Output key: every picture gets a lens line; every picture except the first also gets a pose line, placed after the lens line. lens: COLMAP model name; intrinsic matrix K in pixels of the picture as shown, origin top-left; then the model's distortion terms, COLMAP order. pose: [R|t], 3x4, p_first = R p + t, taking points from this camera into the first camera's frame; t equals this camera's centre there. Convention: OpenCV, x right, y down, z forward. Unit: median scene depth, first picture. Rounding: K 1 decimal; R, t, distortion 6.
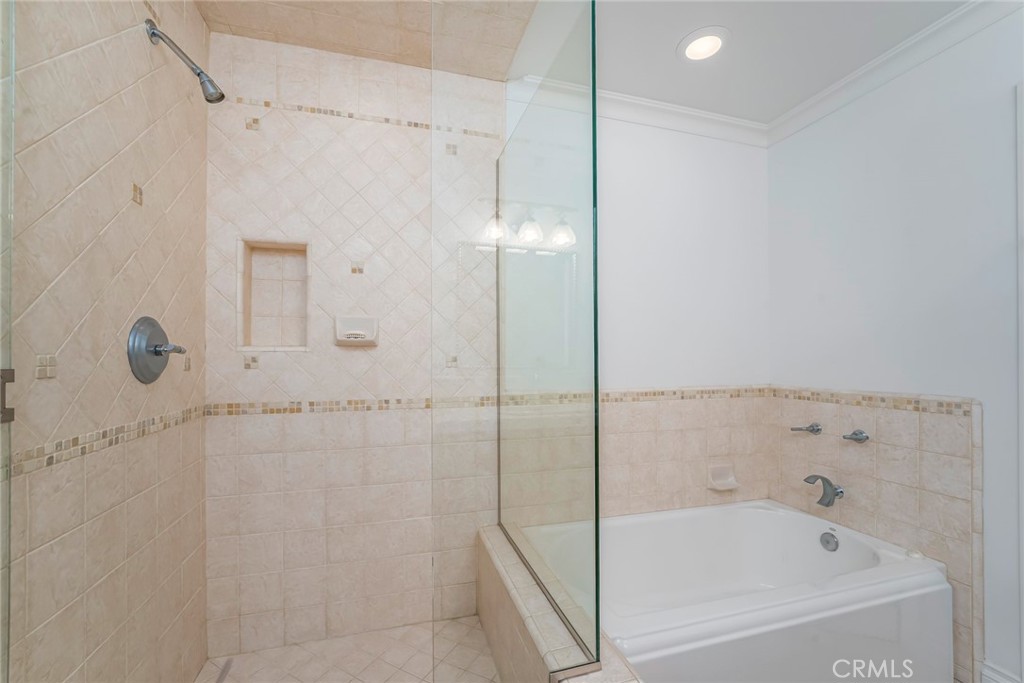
lens RADIAL K [[415.9, 0, 509.4], [0, 415.9, 347.7], [0, 0, 1]] dist [-0.012175, 0.000810]
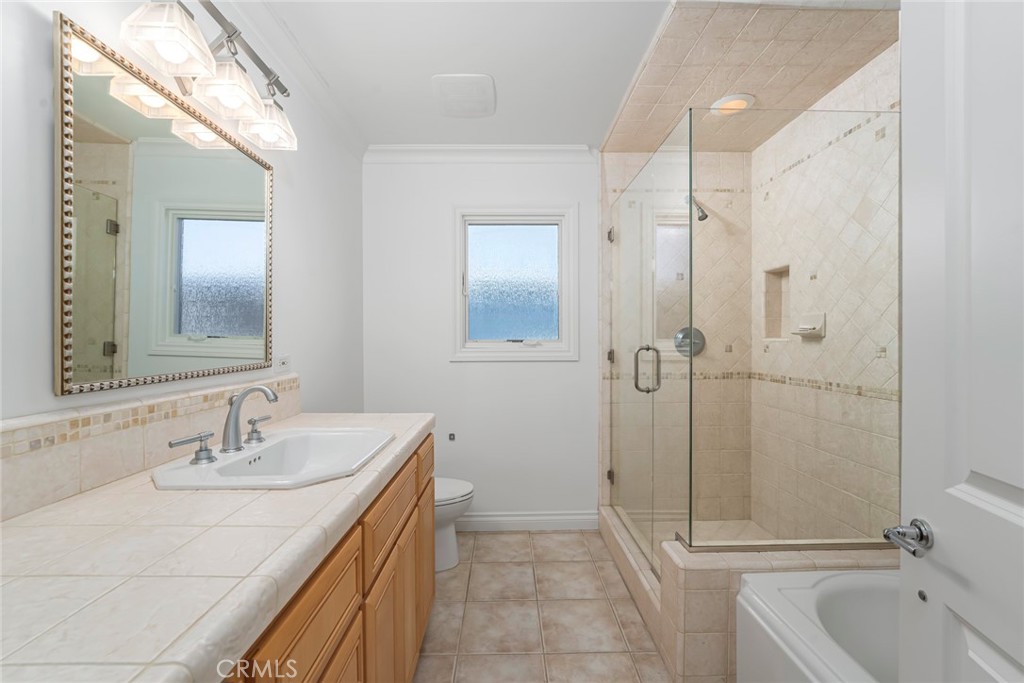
lens RADIAL K [[415.9, 0, 512.2], [0, 415.9, 340.8], [0, 0, 1]] dist [-0.012175, 0.000810]
pose [[-0.250248, 0.001078, -0.968181, 1.095723], [0.014418, 0.999893, -0.002614, -0.002931], [0.968074, -0.014613, -0.250237, 0.431306]]
